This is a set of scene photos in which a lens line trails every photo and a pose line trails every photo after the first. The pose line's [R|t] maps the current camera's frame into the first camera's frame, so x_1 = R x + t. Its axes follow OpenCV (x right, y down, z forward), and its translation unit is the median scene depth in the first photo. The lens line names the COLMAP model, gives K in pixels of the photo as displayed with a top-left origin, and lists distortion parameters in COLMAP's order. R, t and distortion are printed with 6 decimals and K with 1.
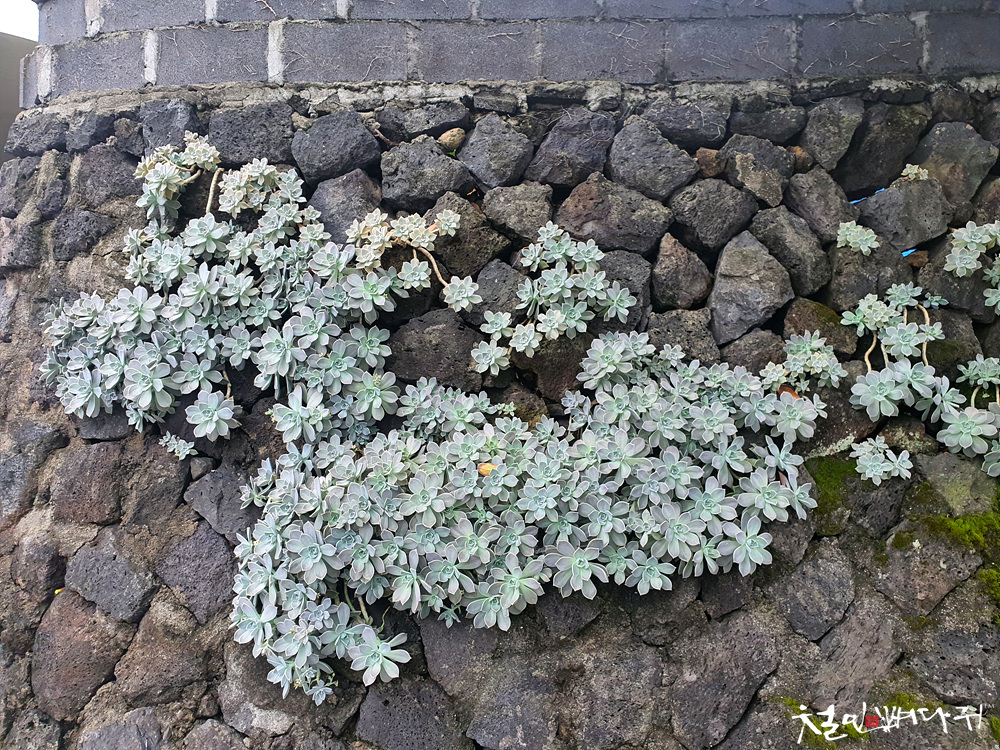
lens RADIAL K [[787.8, 0, 497.0], [0, 787.8, 377.0], [0, 0, 1]] dist [0.016639, 0.004079]
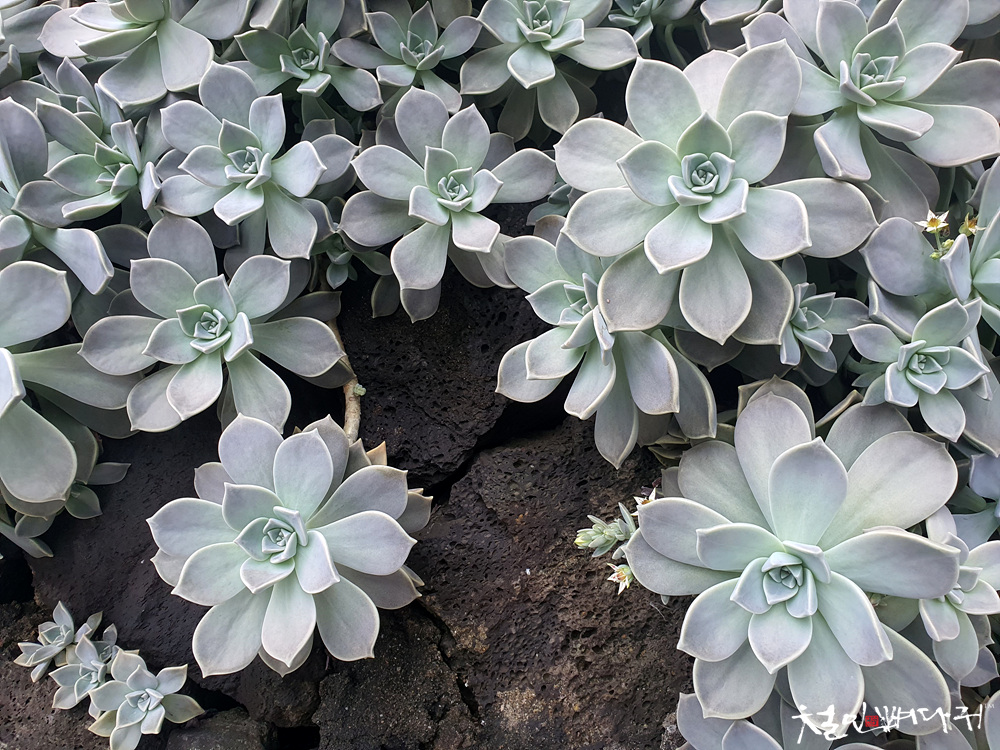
lens RADIAL K [[787.8, 0, 503.3], [0, 787.8, 373.9], [0, 0, 1]] dist [0.016639, 0.004079]
pose [[0.999007, 0.018902, 0.040350, -0.317653], [-0.017977, 0.999570, -0.023150, 0.010290], [-0.040771, 0.022402, 0.998917, 0.805931]]
